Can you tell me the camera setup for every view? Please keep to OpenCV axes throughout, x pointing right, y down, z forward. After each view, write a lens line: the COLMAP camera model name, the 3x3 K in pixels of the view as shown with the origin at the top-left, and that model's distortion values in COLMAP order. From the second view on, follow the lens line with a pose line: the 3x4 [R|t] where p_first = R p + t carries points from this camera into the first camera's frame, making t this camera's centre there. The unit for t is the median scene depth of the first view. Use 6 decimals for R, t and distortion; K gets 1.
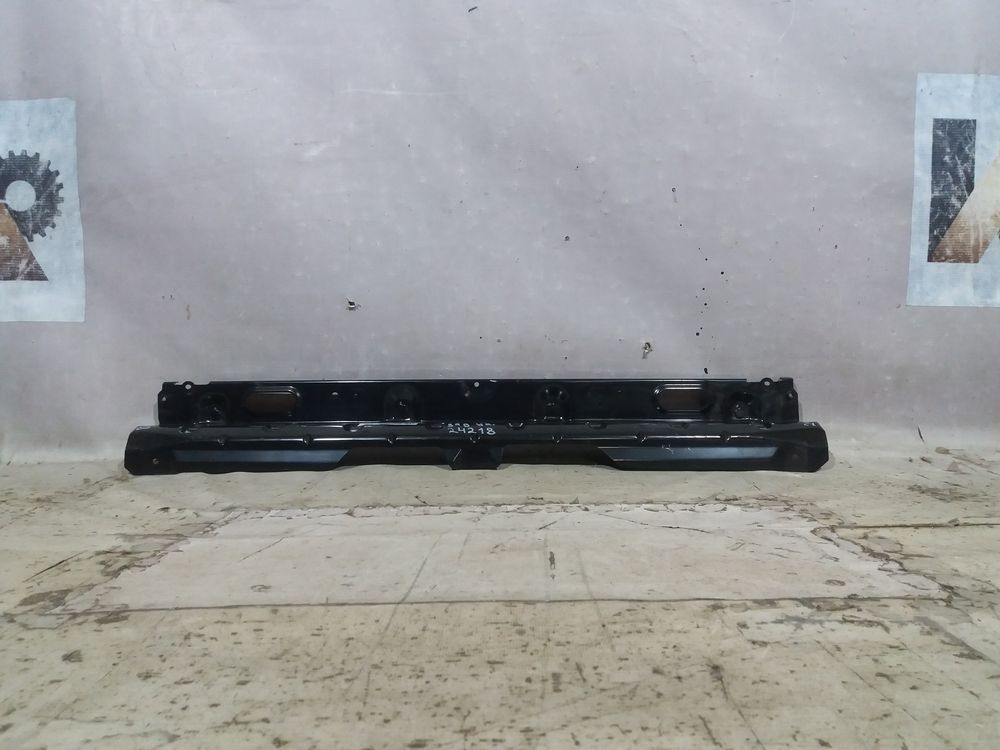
lens RADIAL K [[817.9, 0, 500.0], [0, 817.9, 375.0], [0, 0, 1]] dist [0.057682, -0.112326]
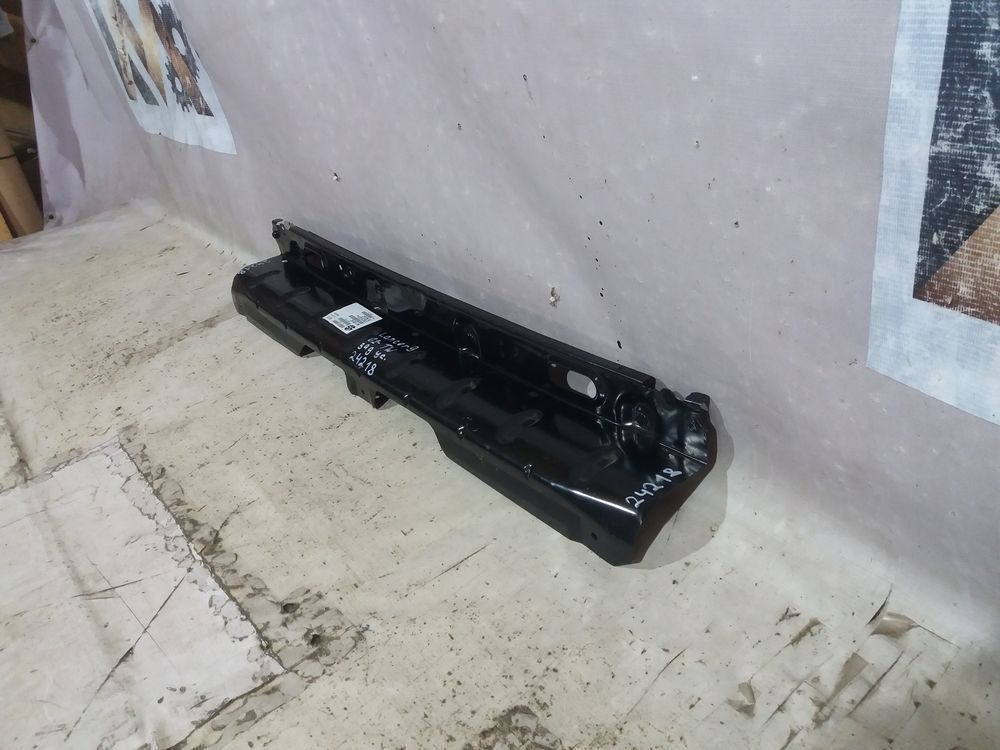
lens RADIAL K [[826.5, 0, 500.0], [0, 826.5, 375.0], [0, 0, 1]] dist [0.068397, -0.108056]
pose [[0.625269, 0.312857, -0.714954, 0.698217], [0.162708, 0.843734, 0.511507, -0.355332], [0.763259, -0.436158, 0.476656, 0.604200]]
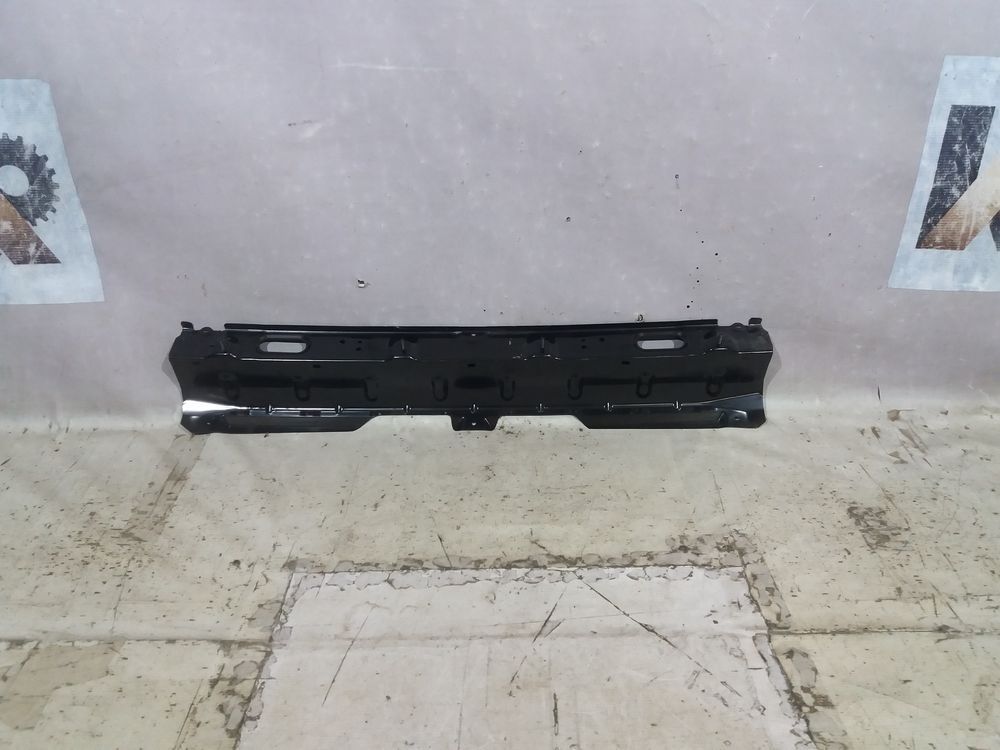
lens RADIAL K [[819.5, 0, 499.1], [0, 819.5, 369.1], [0, 0, 1]] dist [0.090402, -0.151206]
pose [[0.999817, -0.014540, 0.012452, -0.019441], [0.007946, 0.906990, 0.421077, -0.437648], [-0.017417, -0.420901, 0.906939, -0.001537]]
